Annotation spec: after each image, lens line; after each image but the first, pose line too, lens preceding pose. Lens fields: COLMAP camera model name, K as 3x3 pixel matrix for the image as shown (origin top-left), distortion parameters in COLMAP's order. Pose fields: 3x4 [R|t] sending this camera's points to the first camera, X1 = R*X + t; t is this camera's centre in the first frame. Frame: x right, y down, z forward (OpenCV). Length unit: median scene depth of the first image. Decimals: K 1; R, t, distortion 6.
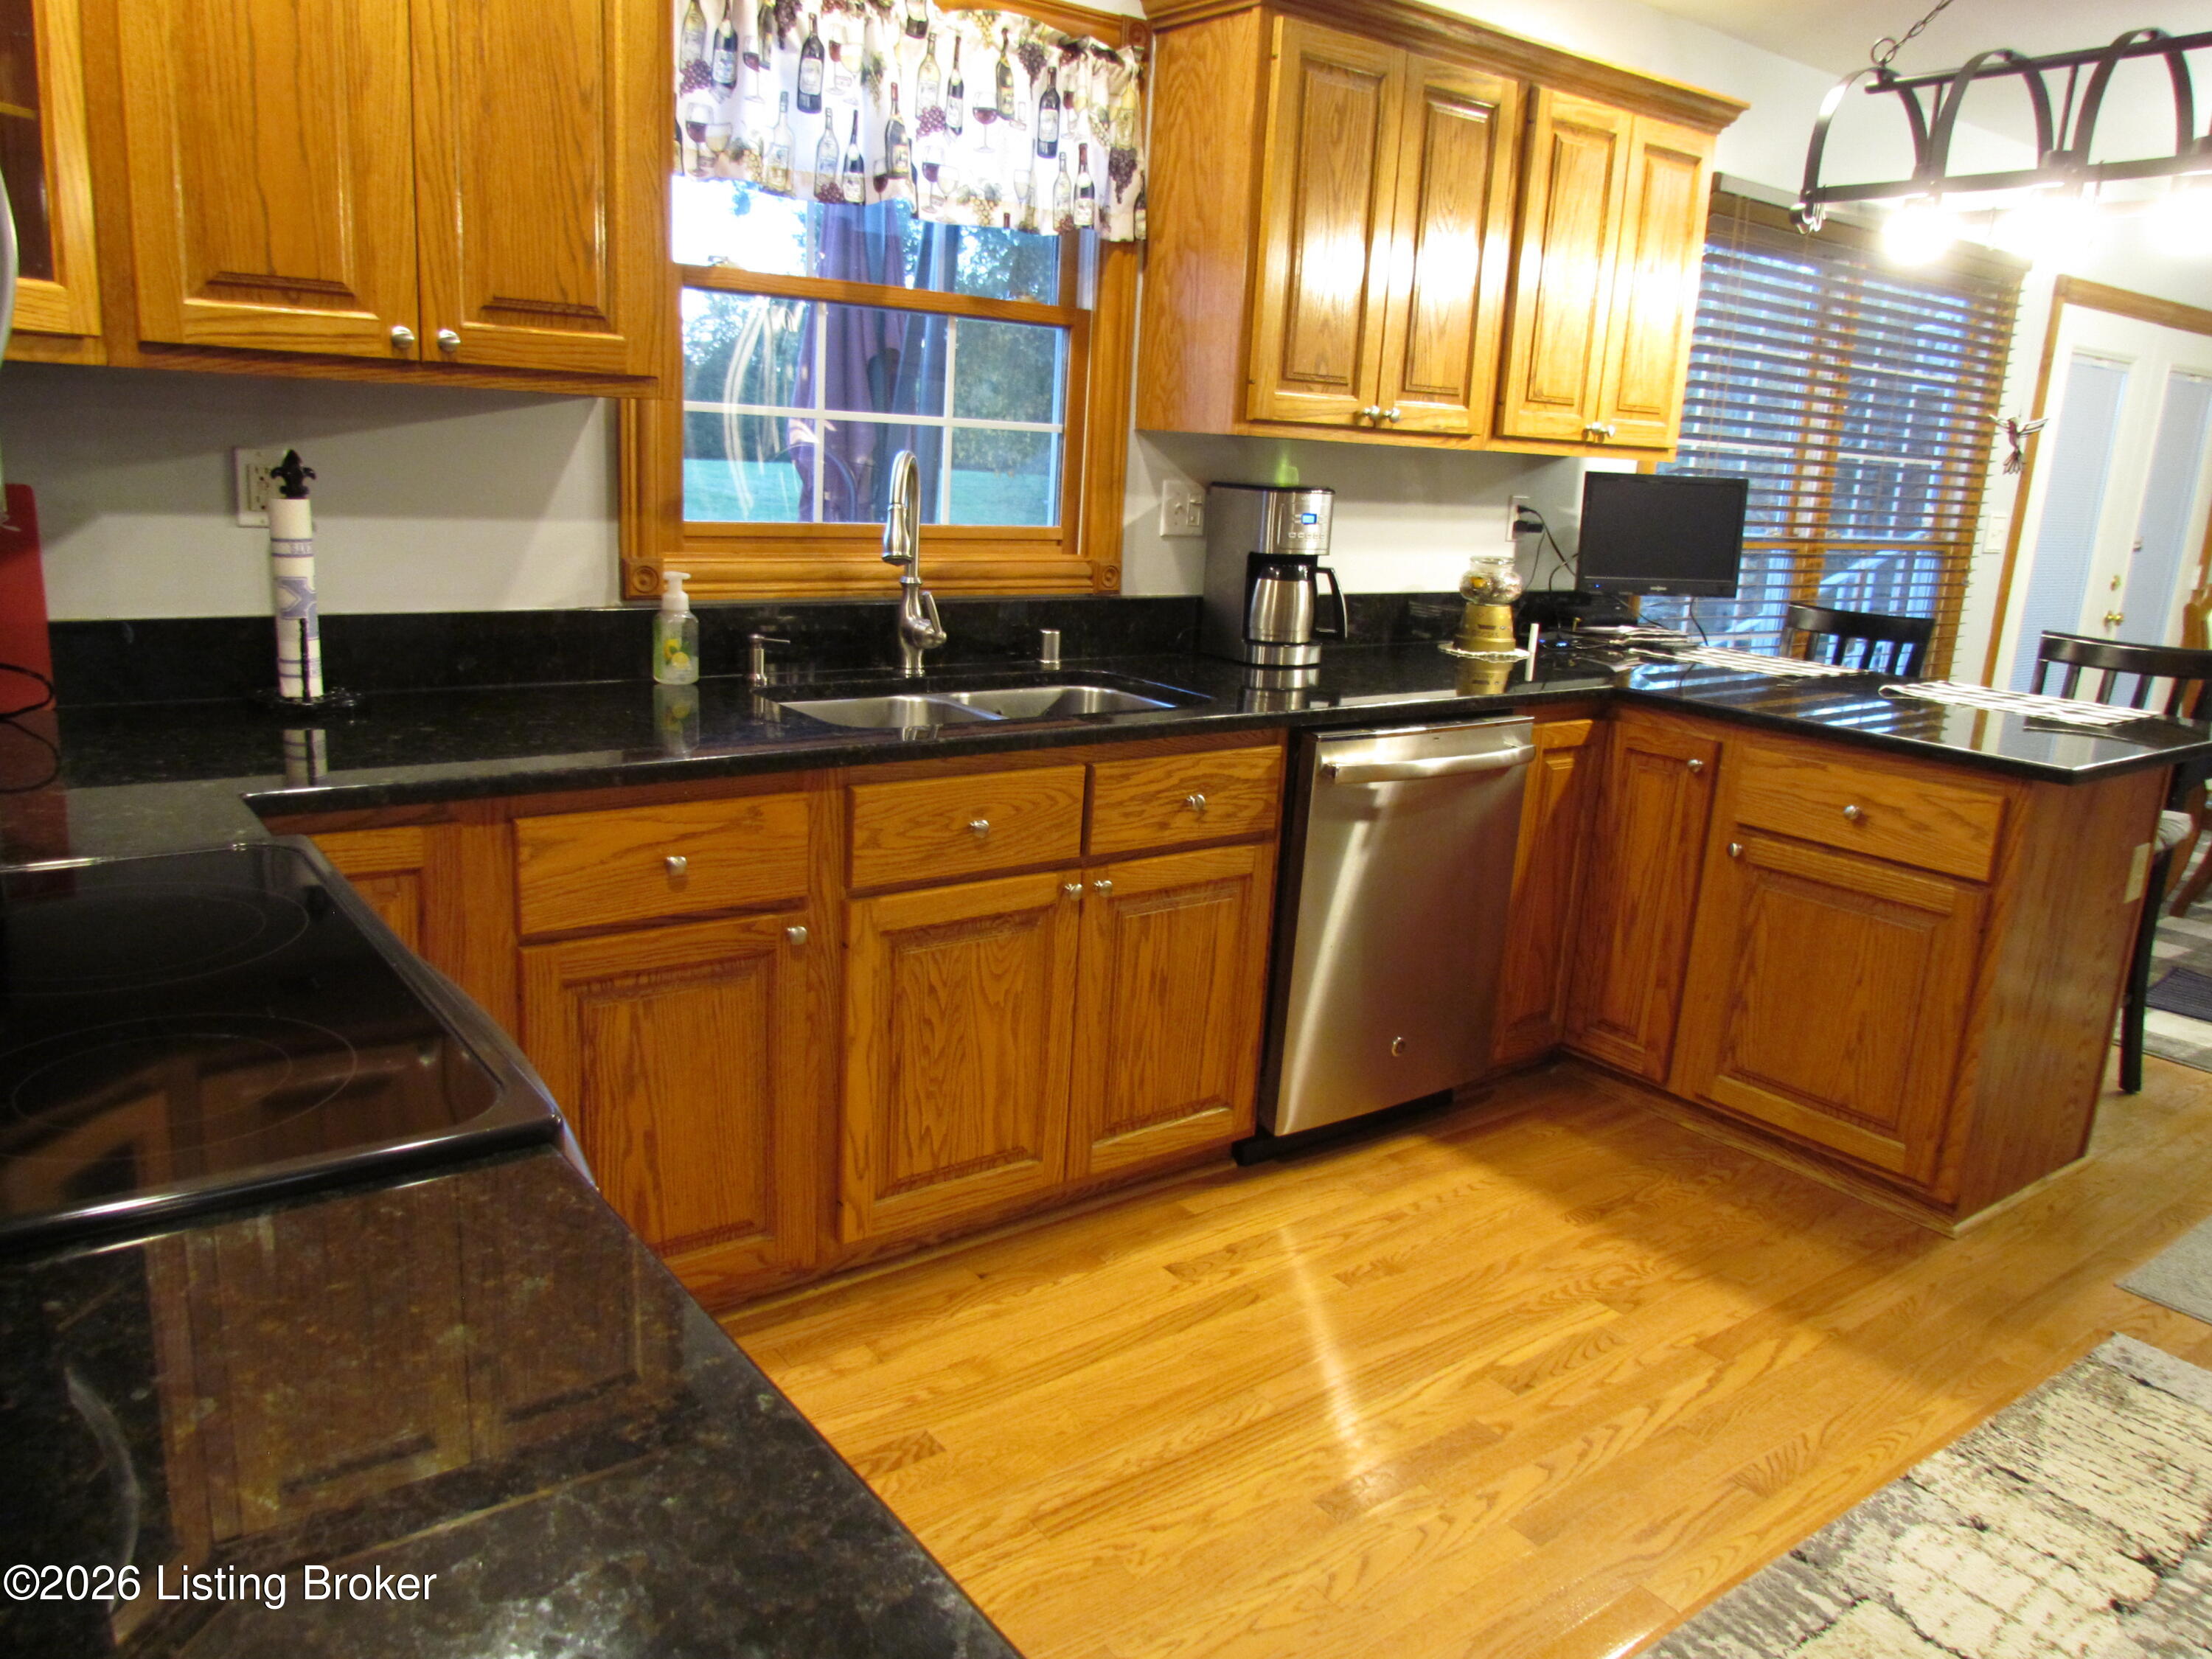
lens RADIAL K [[1609.8, 0, 1097.9], [0, 1609.8, 832.4], [0, 0, 1]] dist [-0.037707, 0.039873]
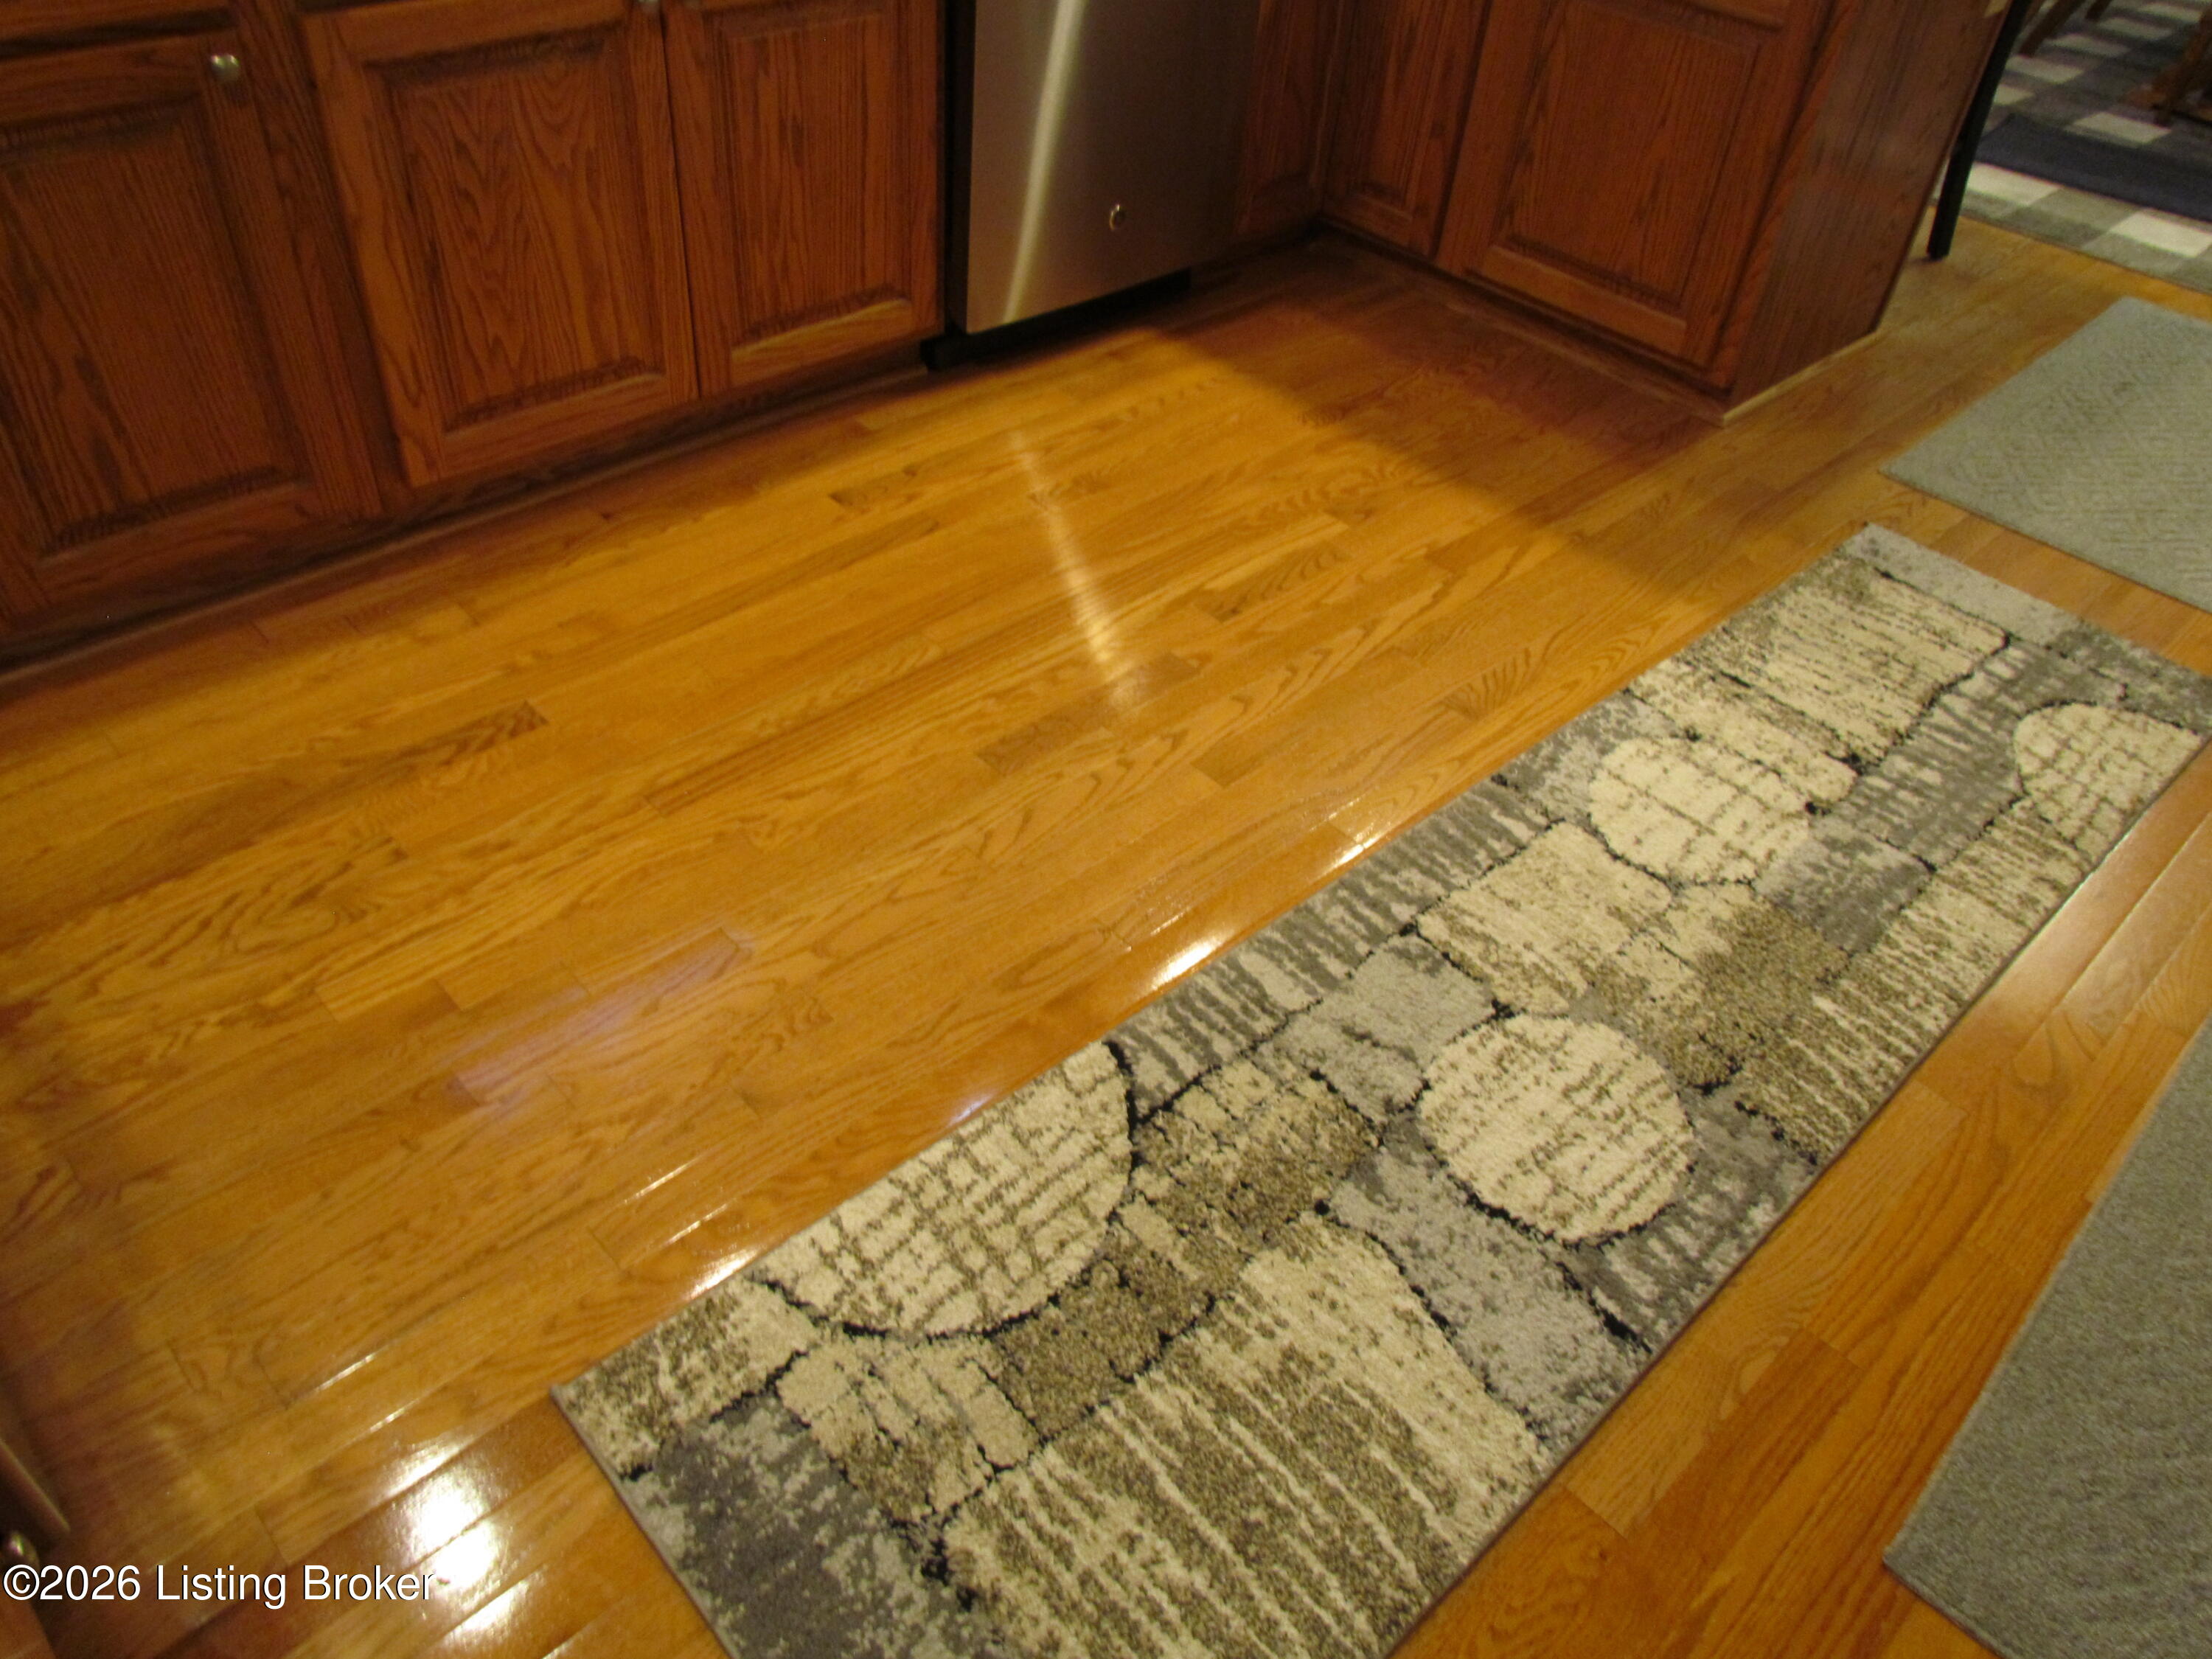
lens RADIAL K [[1609.8, 0, 1097.9], [0, 1609.8, 832.4], [0, 0, 1]] dist [-0.037707, 0.039873]
pose [[0.993100, -0.064659, 0.097834, 0.092414], [0.011784, 0.885063, 0.465322, 0.035560], [-0.116676, -0.460958, 0.879718, 0.156340]]
